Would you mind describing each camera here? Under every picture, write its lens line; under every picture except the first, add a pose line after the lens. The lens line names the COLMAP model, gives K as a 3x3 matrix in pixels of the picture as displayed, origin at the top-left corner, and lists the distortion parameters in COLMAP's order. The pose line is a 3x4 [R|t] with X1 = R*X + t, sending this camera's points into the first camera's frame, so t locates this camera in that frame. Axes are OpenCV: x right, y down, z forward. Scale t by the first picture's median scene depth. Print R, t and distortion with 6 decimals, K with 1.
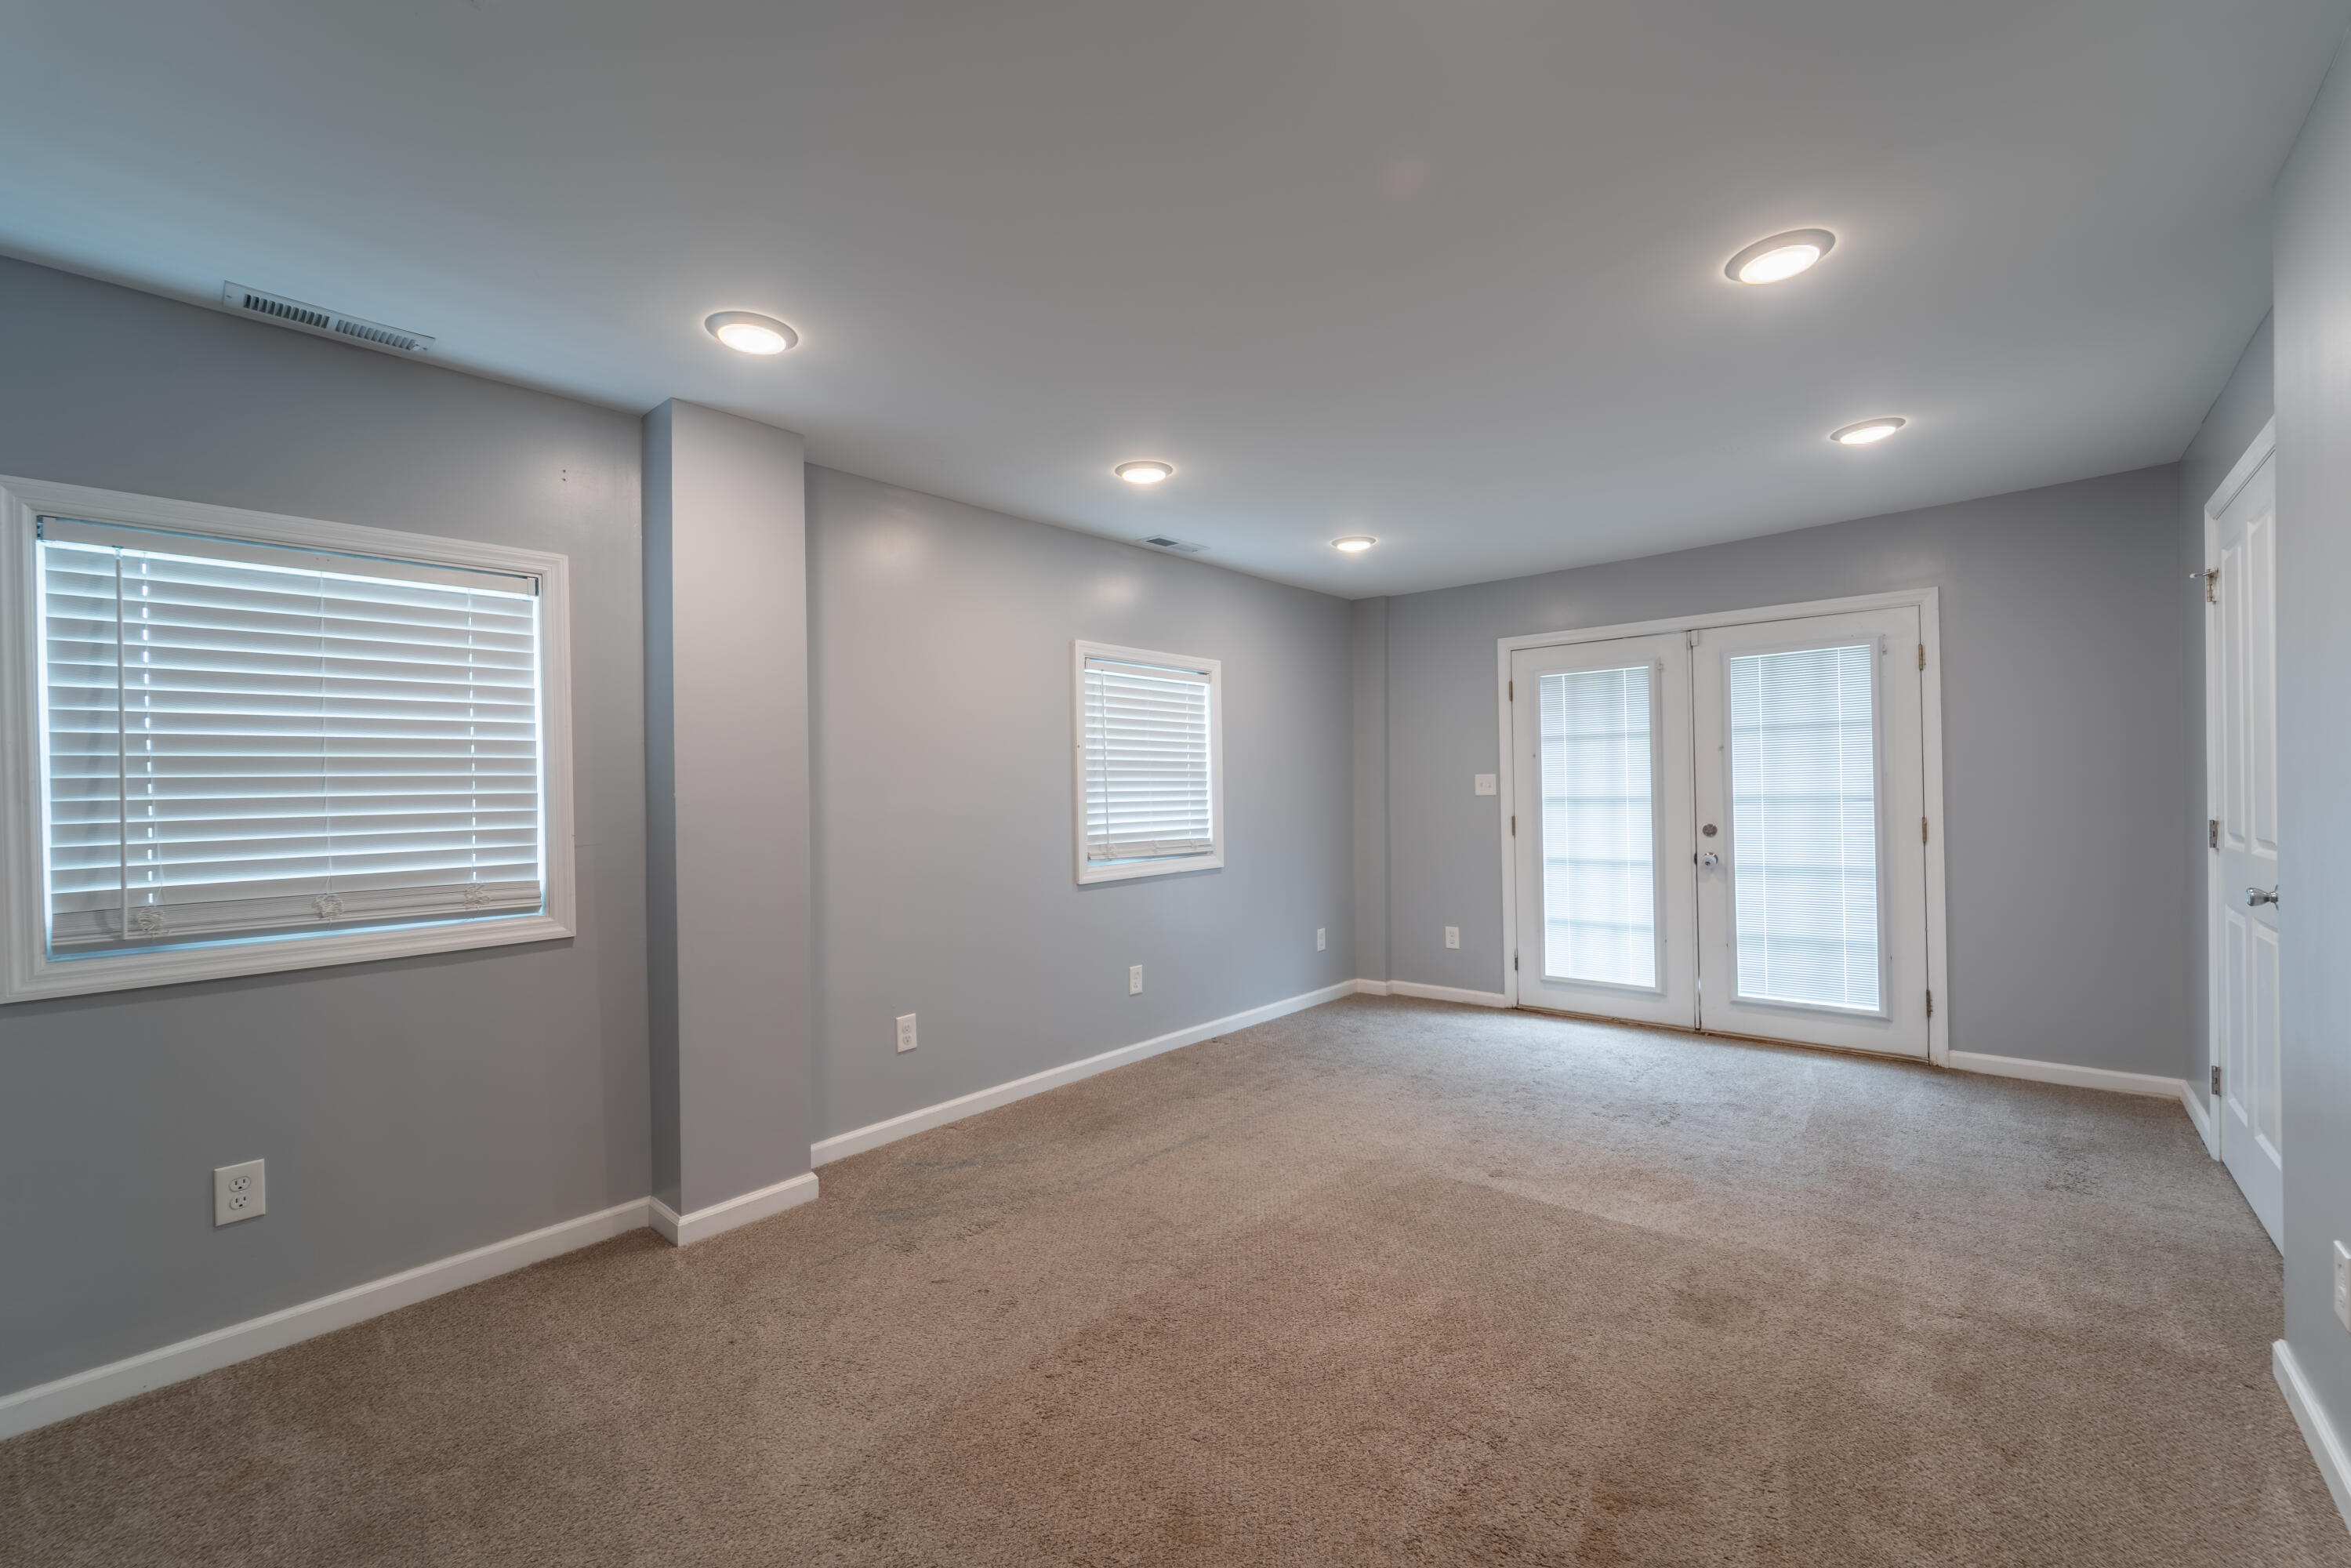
lens RADIAL K [[952.3, 0, 1183.3], [0, 952.3, 787.7], [0, 0, 1]] dist [0.003524, -0.002955]
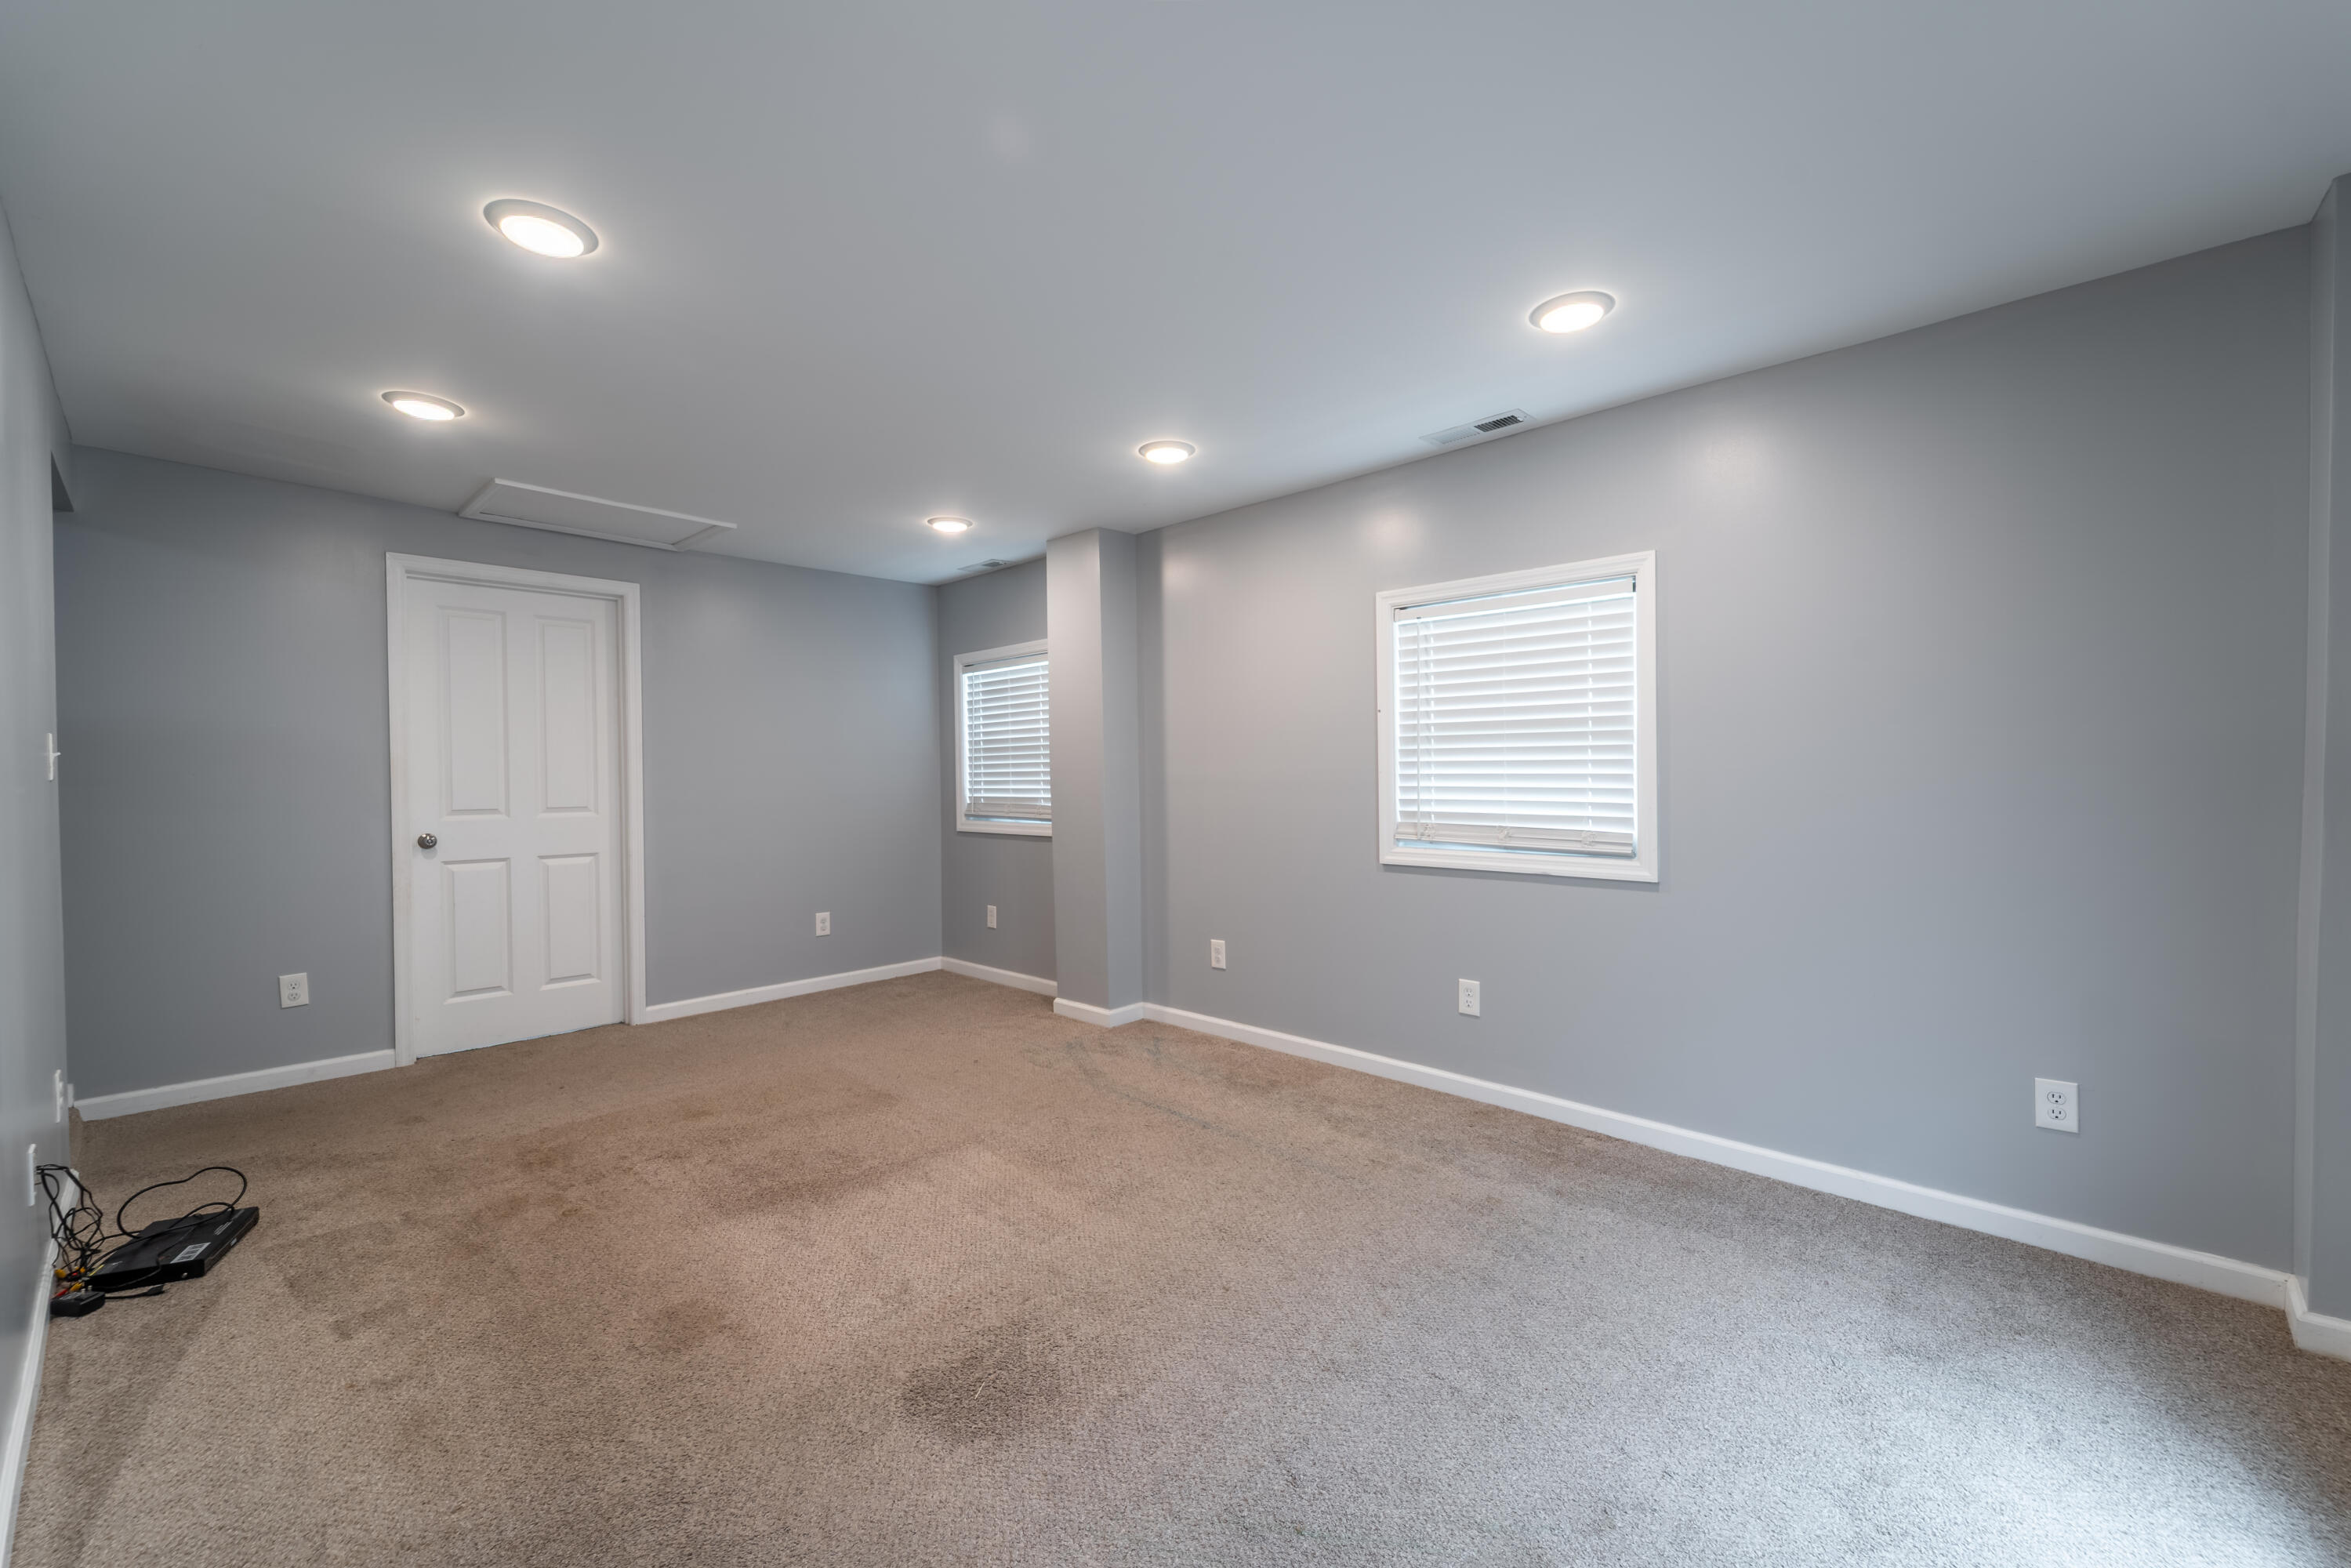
lens RADIAL K [[952.3, 0, 1183.3], [0, 952.3, 787.7], [0, 0, 1]] dist [0.003524, -0.002955]
pose [[-0.044931, 0.032606, -0.998458, 0.898820], [0.006742, 0.999454, 0.032335, -0.001348], [0.998967, -0.005279, -0.045126, 0.956076]]
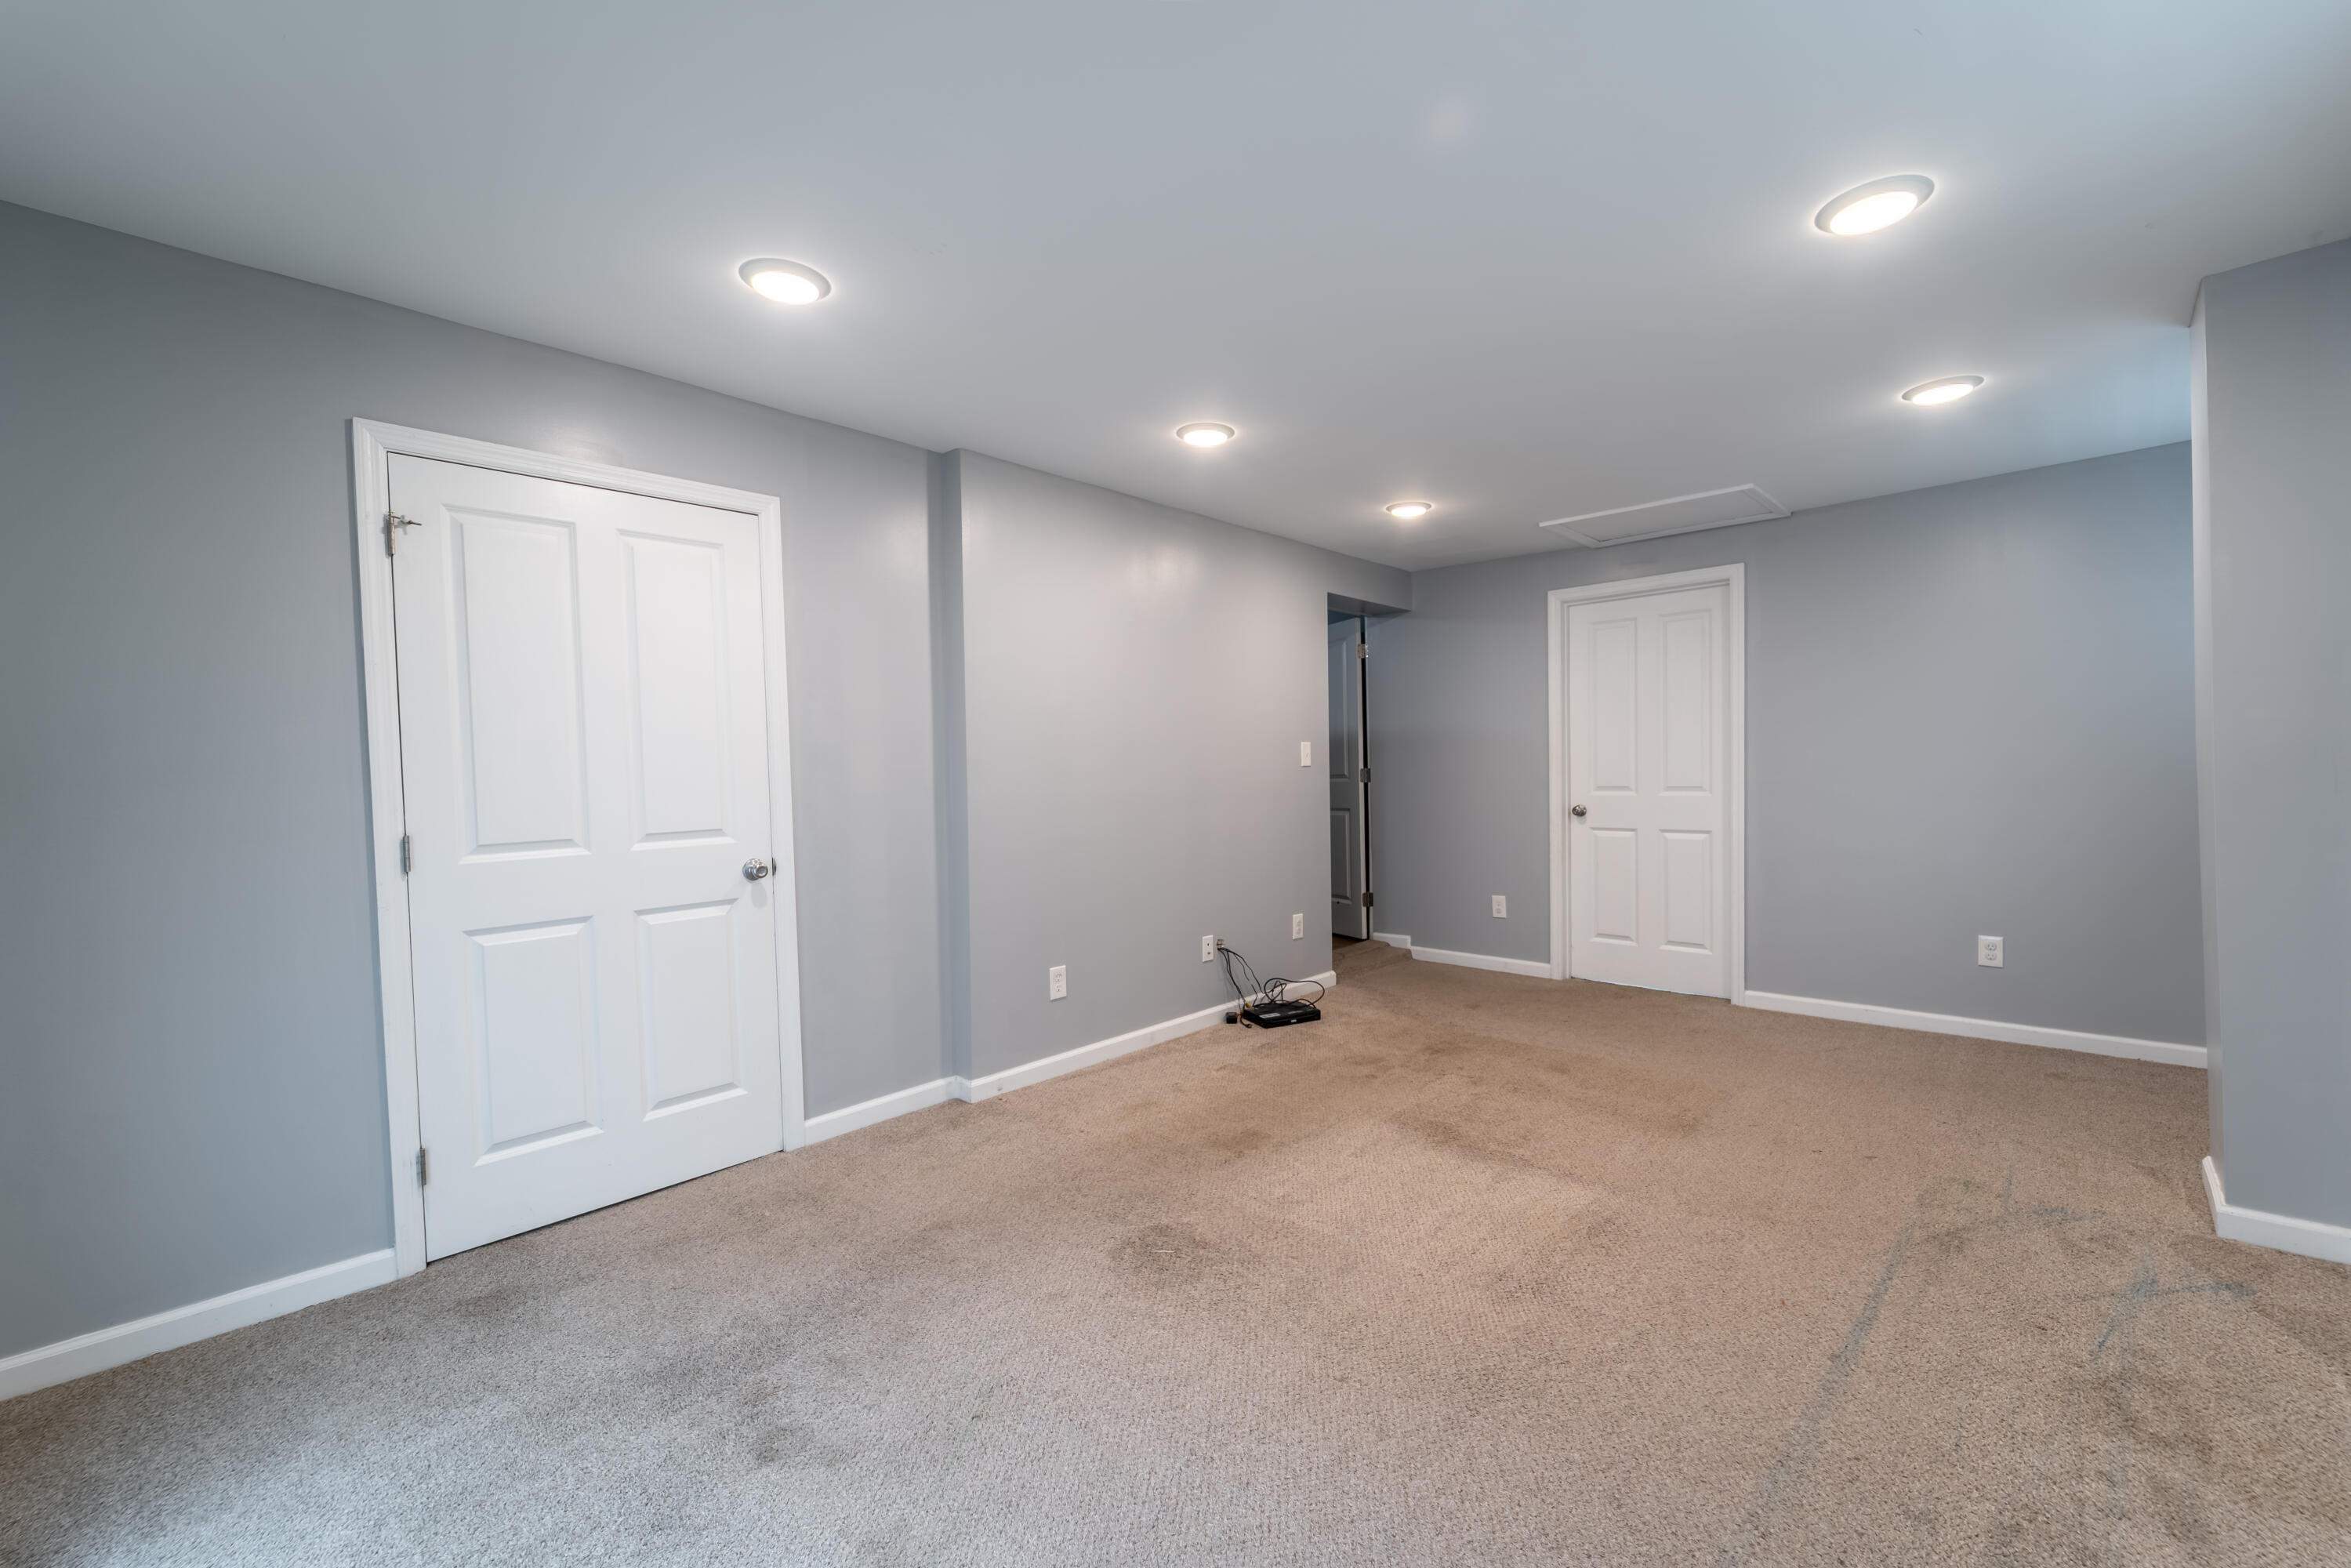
lens RADIAL K [[952.3, 0, 1183.3], [0, 952.3, 787.7], [0, 0, 1]] dist [0.003524, -0.002955]
pose [[-0.997799, 0.036658, 0.055253, 0.338125], [0.037858, 0.999066, 0.020827, 0.005292], [-0.054438, 0.022873, -0.998255, 1.473644]]
